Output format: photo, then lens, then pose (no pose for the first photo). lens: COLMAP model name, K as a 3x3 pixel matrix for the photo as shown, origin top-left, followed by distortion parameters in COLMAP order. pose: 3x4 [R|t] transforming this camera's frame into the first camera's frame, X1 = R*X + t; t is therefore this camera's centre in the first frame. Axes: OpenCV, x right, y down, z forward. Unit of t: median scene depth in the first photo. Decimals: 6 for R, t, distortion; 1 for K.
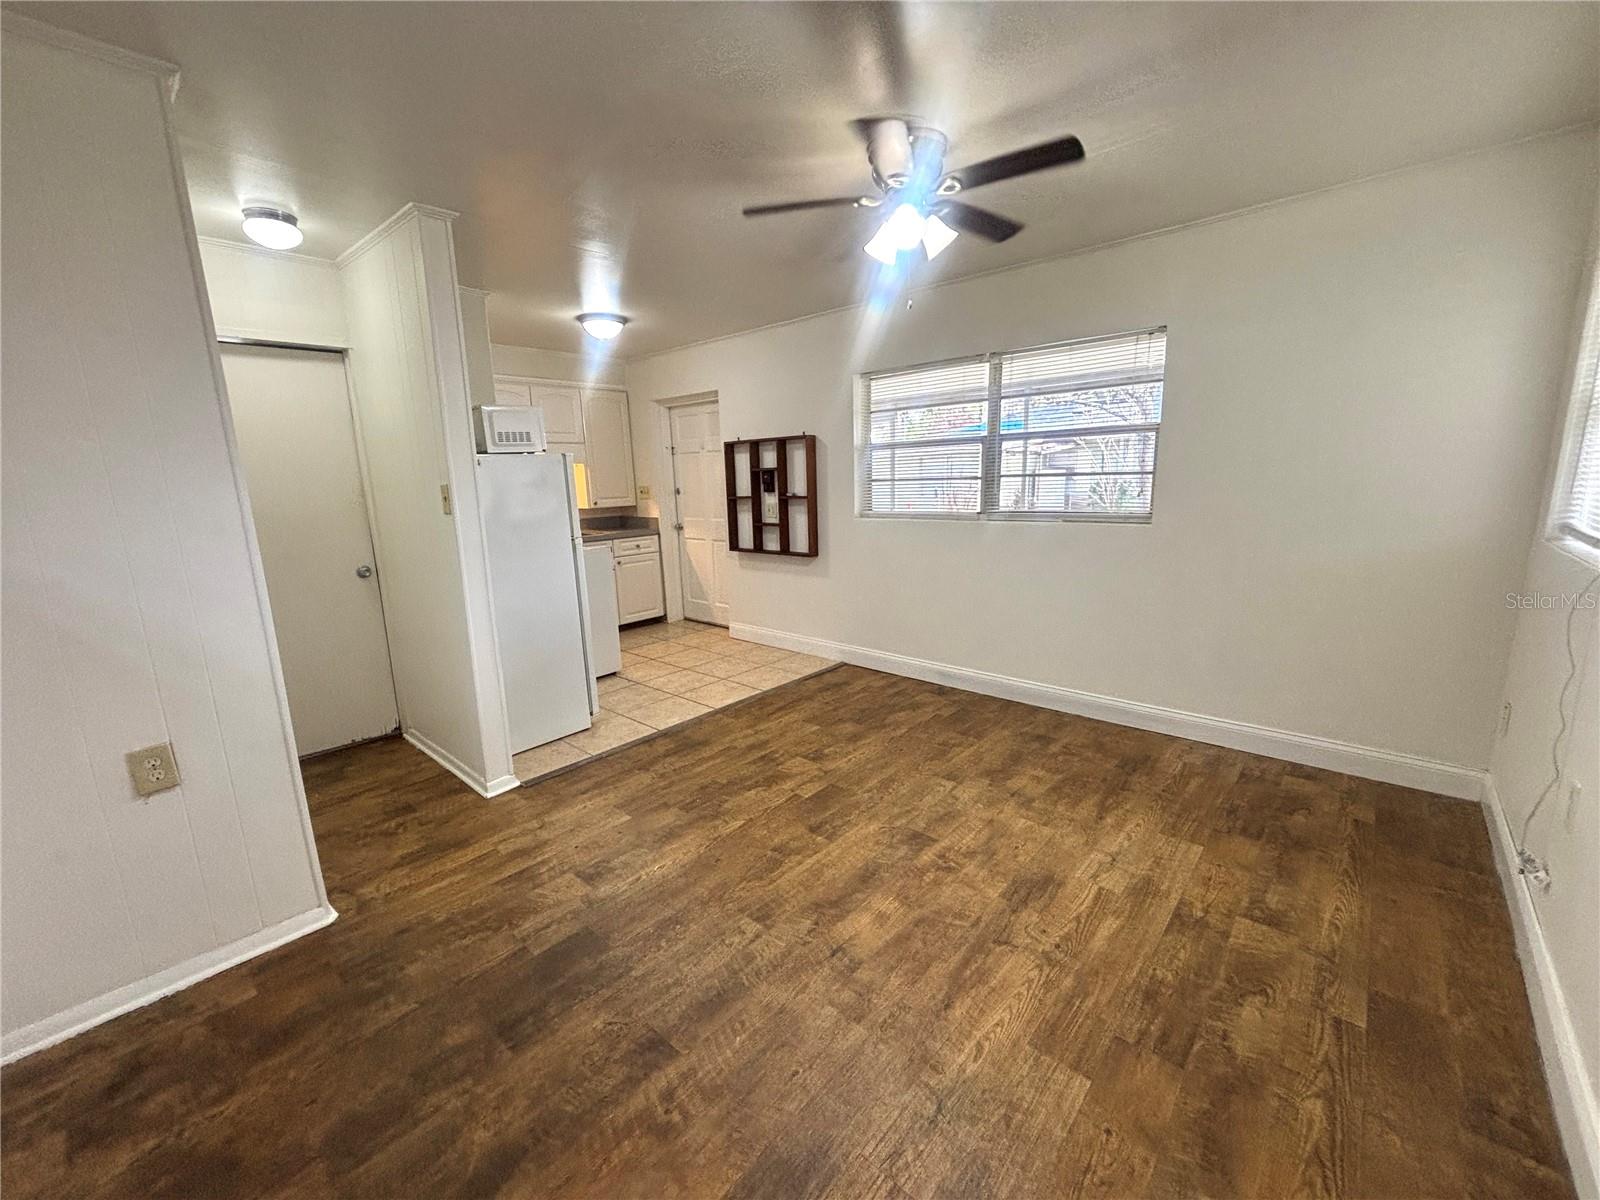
lens RADIAL K [[645.9, 0, 794.1], [0, 645.9, 604.6], [0, 0, 1]] dist [0.015212, 0.000027]
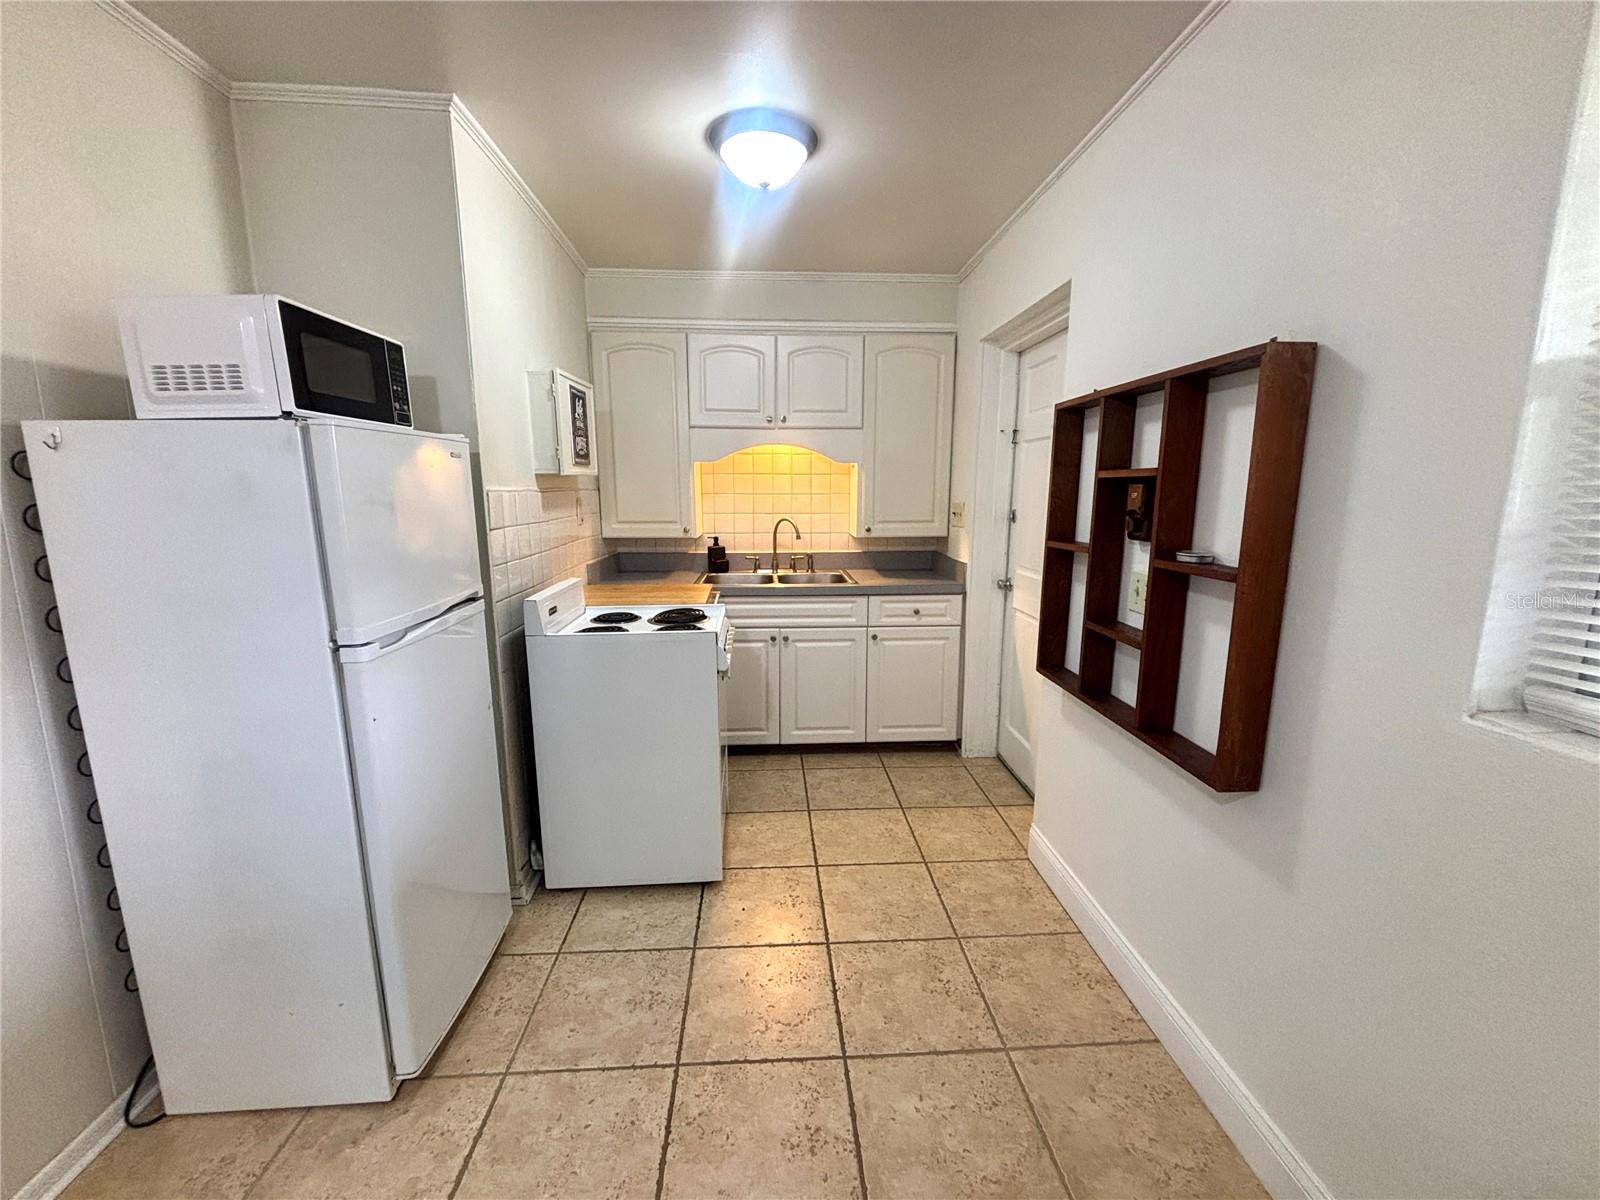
lens RADIAL K [[645.9, 0, 799.1], [0, 645.9, 602.3], [0, 0, 1]] dist [0.015212, 0.000027]
pose [[0.711580, 0.148873, -0.686652, 0.113941], [-0.156315, 0.986345, 0.051860, -0.202051], [0.684996, 0.070432, 0.725134, 0.968805]]
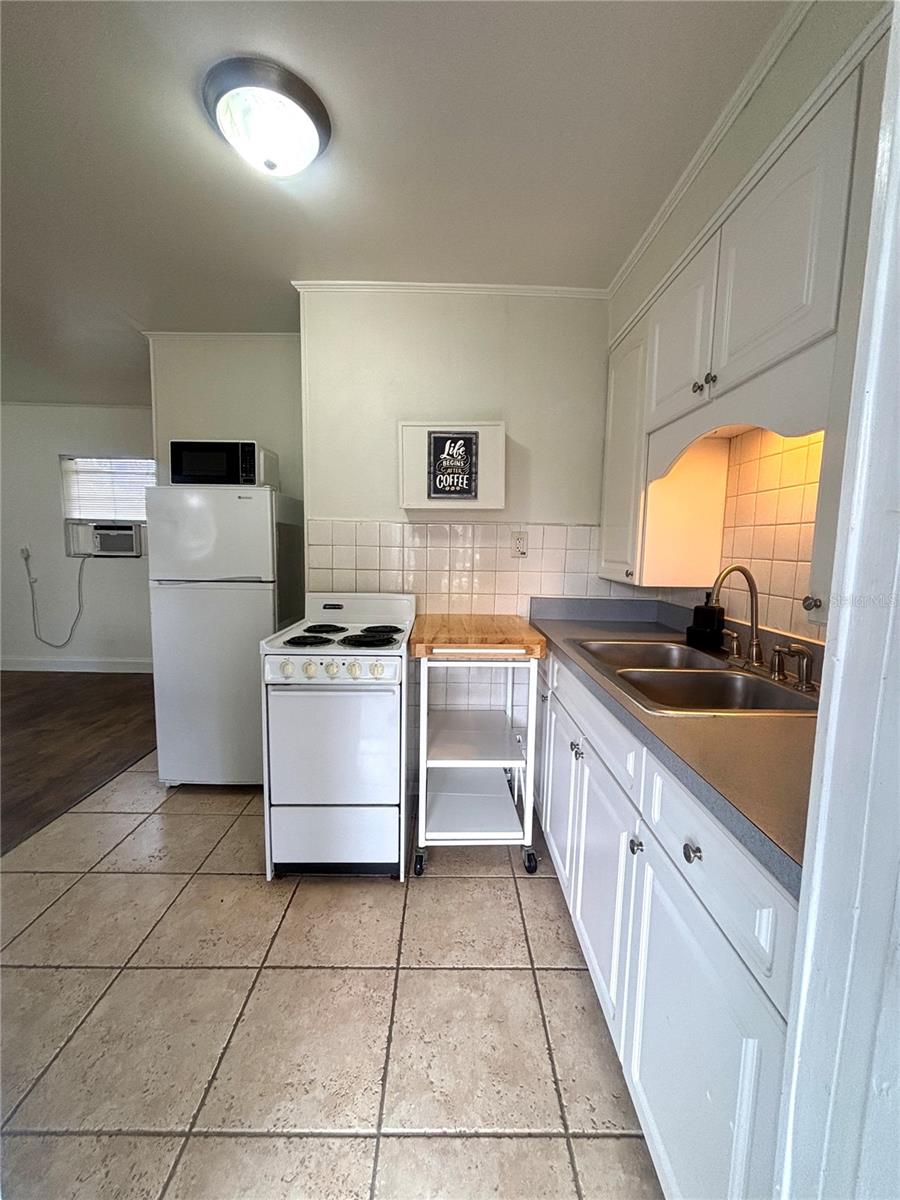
lens RADIAL K [[484.4, 0, 449.3], [0, 484.4, 600.5], [0, 0, 1]] dist [0.015212, 0.000027]
pose [[-0.742520, 0.082097, -0.664773, -0.195282], [-0.132006, 0.955061, 0.265390, -0.331306], [0.656687, 0.284812, -0.698315, 1.874559]]
